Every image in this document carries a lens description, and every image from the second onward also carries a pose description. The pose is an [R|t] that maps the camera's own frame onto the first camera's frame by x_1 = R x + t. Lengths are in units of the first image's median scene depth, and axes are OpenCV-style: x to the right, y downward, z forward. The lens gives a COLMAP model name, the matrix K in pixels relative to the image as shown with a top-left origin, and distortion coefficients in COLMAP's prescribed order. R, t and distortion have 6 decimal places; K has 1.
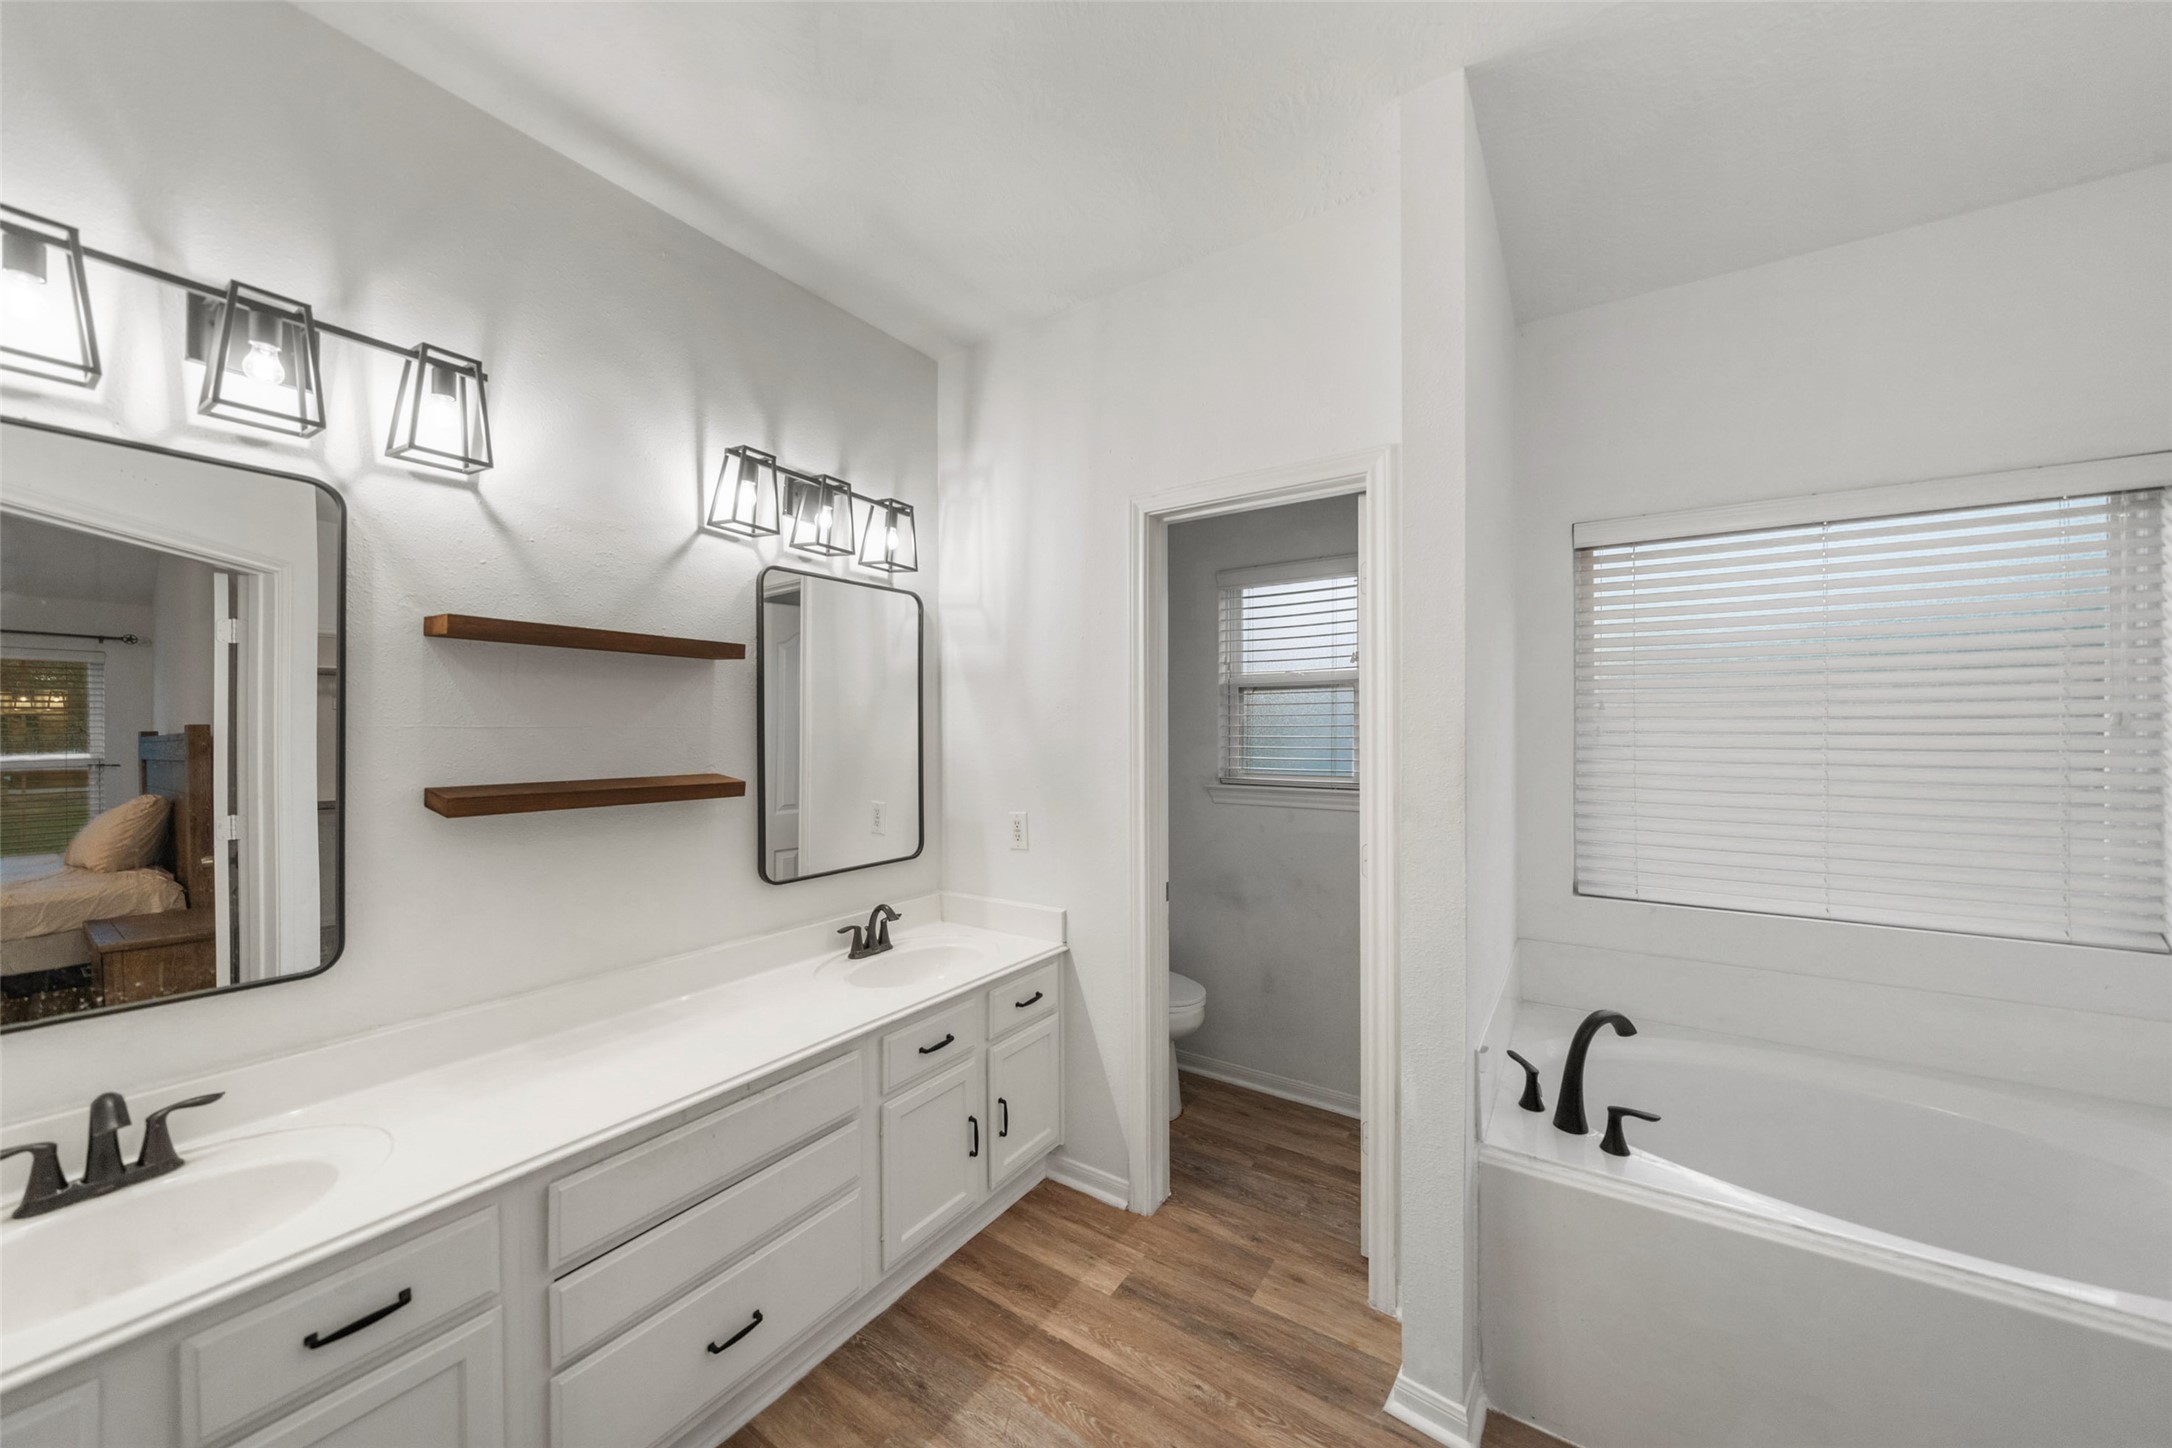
lens RADIAL K [[758.9, 0, 1076.8], [0, 758.9, 731.1], [0, 0, 1]] dist [-0.006533, -0.000143]
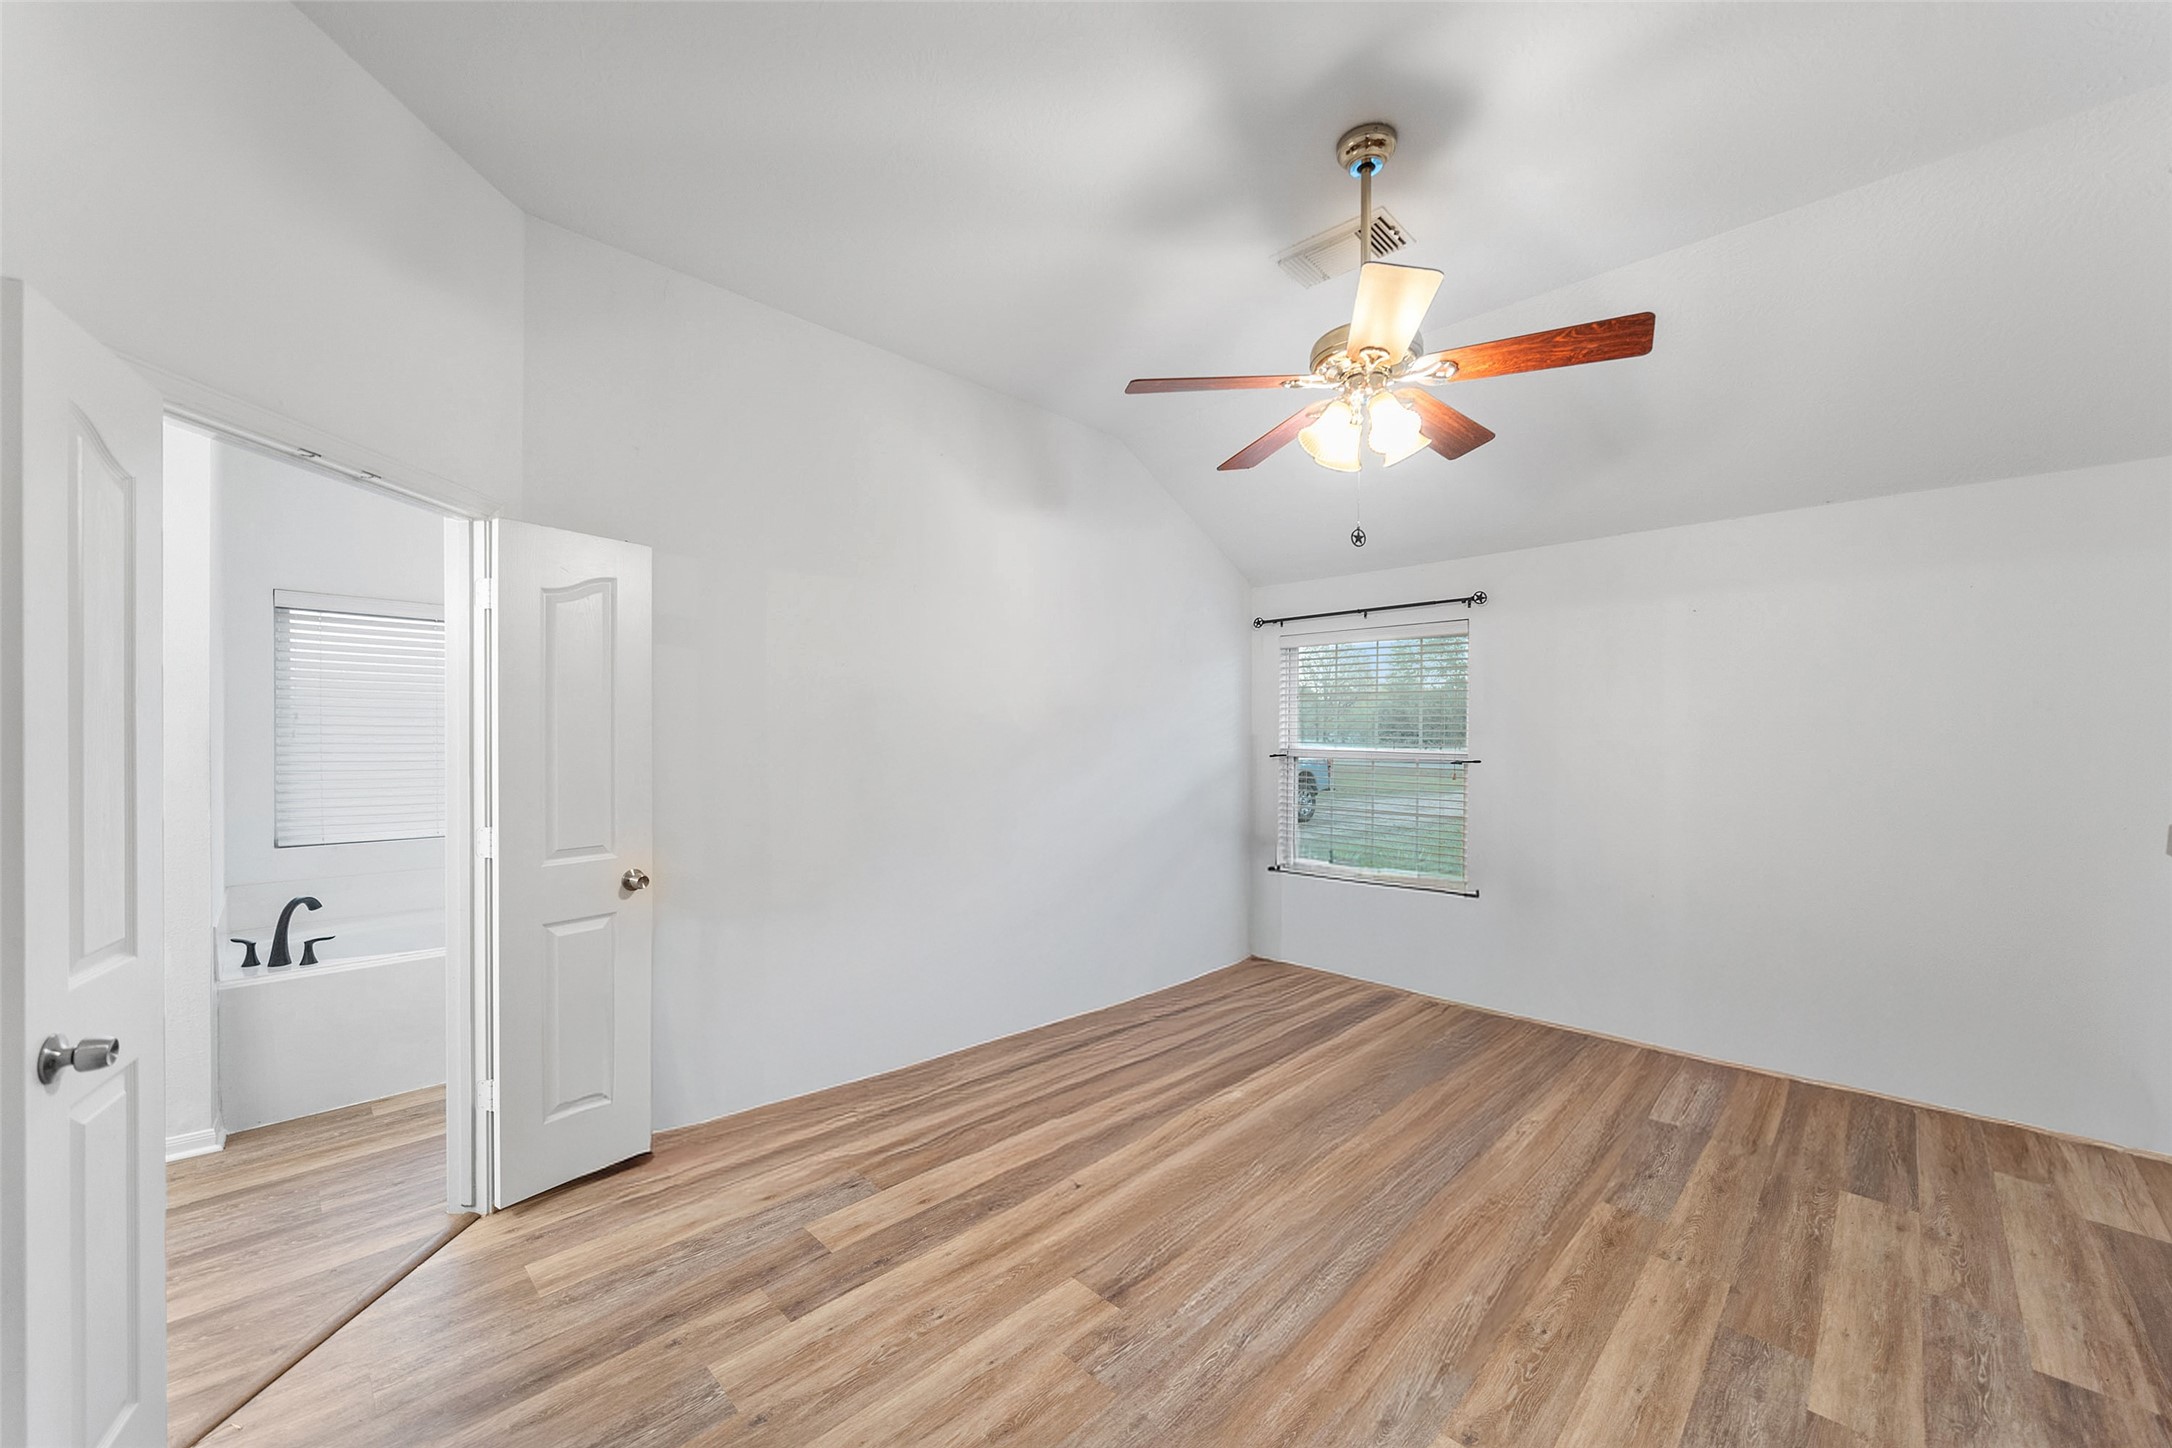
lens RADIAL K [[828.4, 0, 1086.0], [0, 828.4, 724.0], [0, 0, 1]] dist [-0.001529, -0.000209]
pose [[0.191155, 0.002618, 0.981556, -0.618639], [0.002559, 0.999992, -0.003166, -0.010413], [-0.981557, 0.003117, 0.191146, -0.853110]]
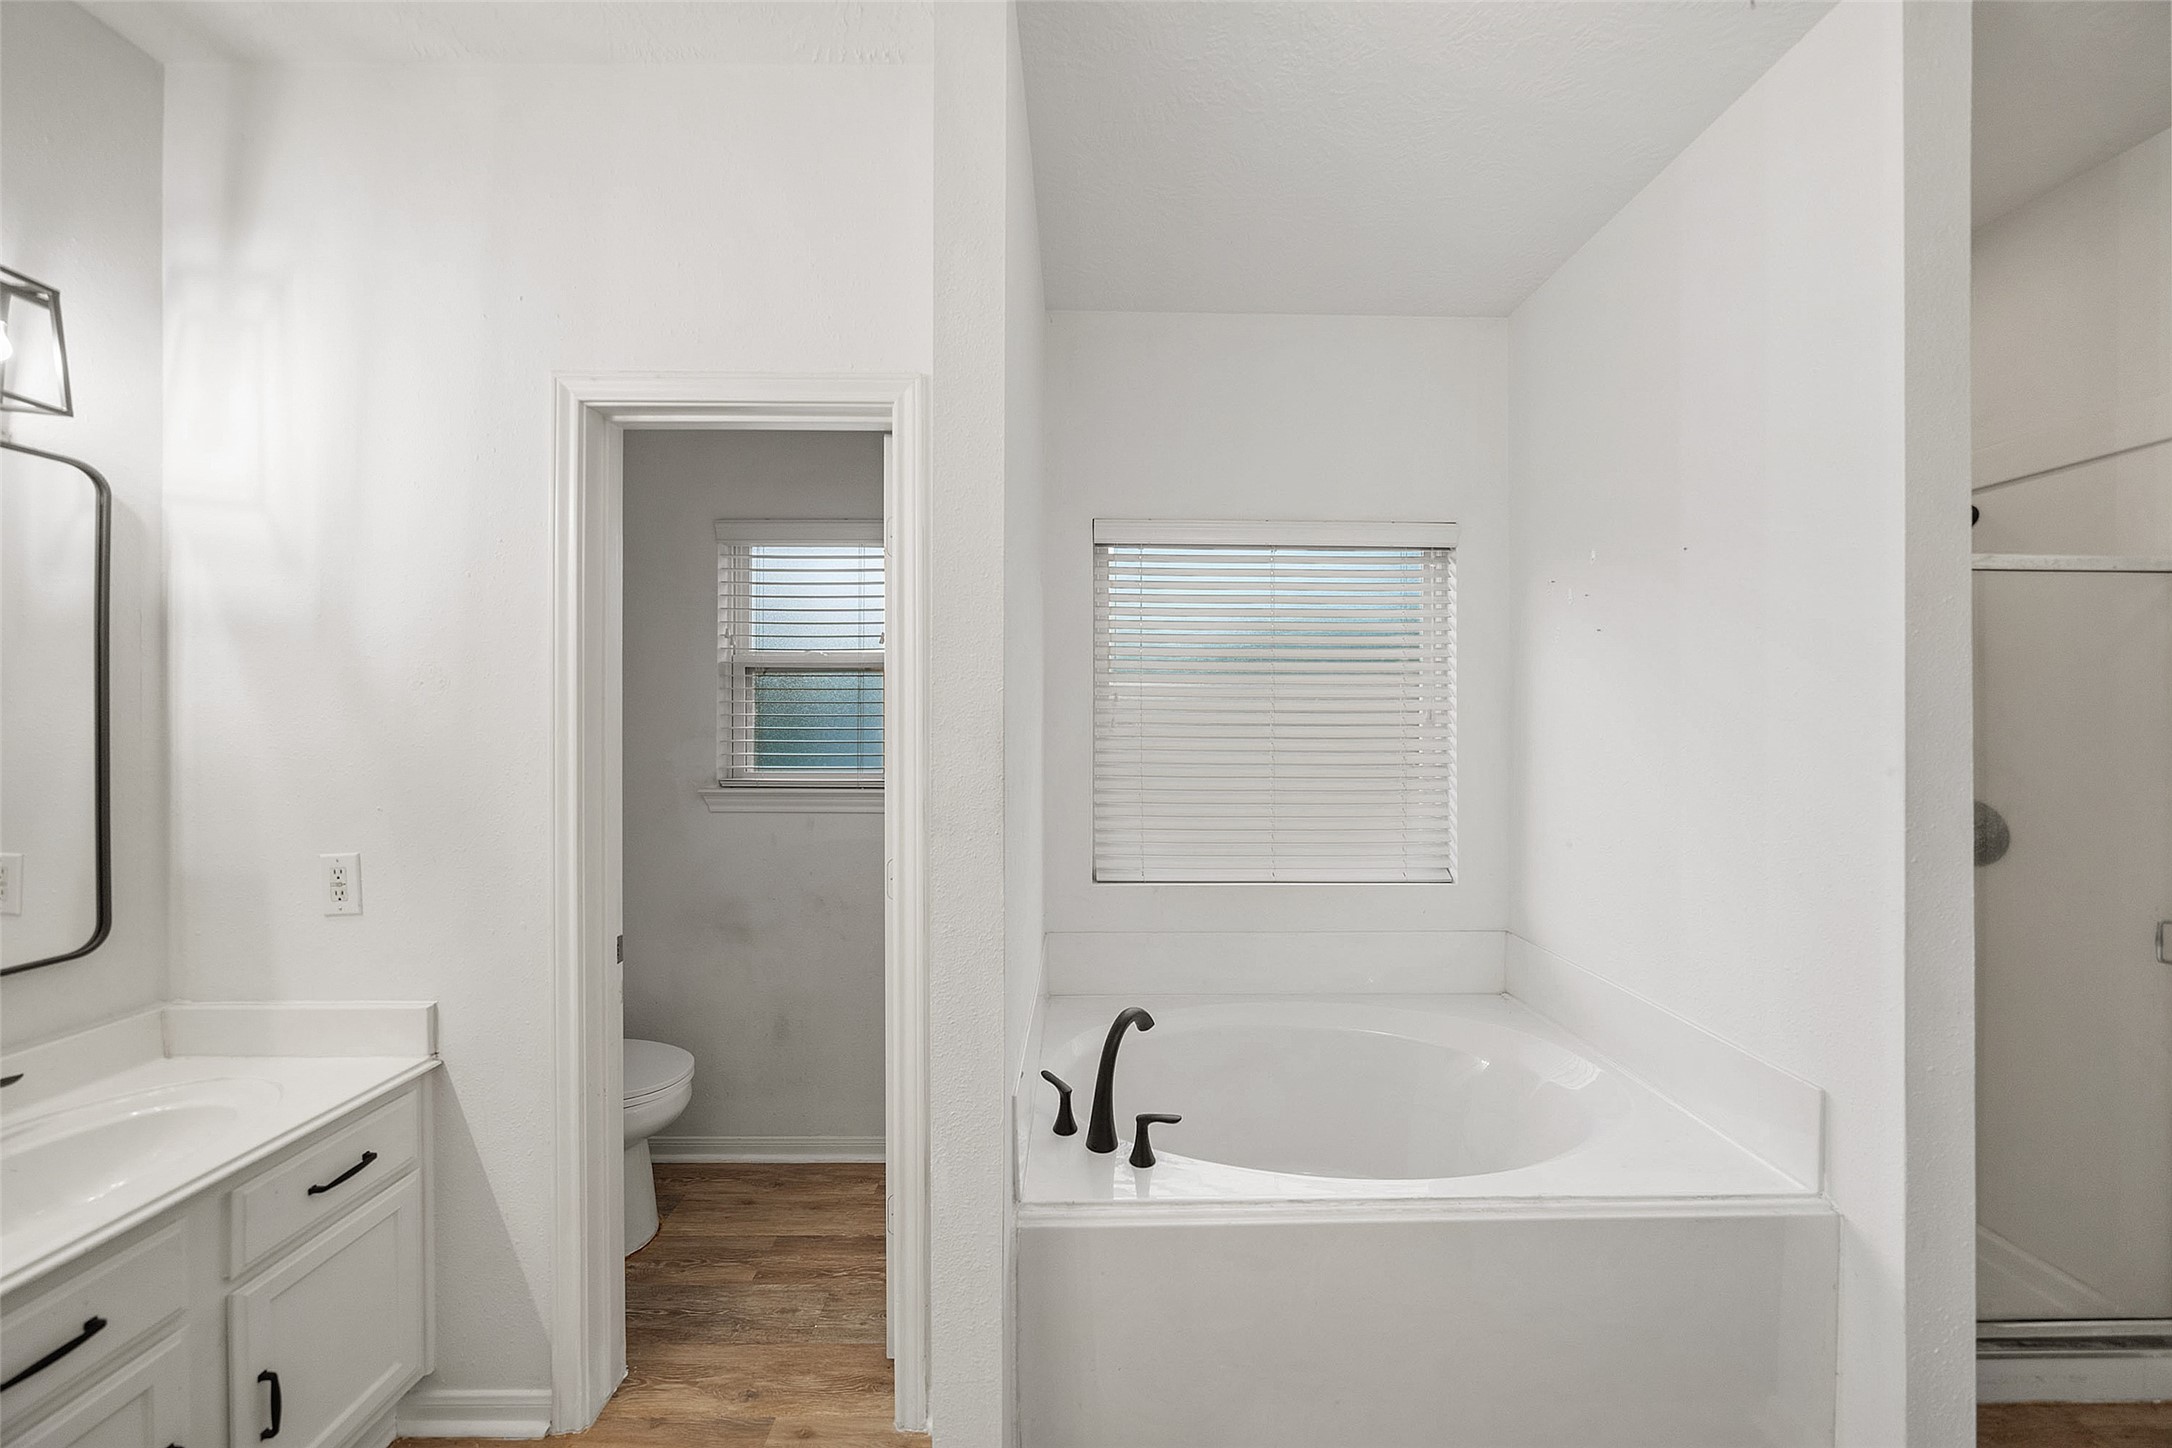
lens RADIAL K [[754.0, 0, 1086.0], [0, 754.0, 724.0], [0, 0, 1]] dist [-0.000995, -0.000101]
pose [[0.825153, 0.000701, 0.564909, 0.078912], [-0.002494, 0.999994, 0.002402, -0.000089], [-0.564904, -0.003391, 0.825149, 0.175235]]
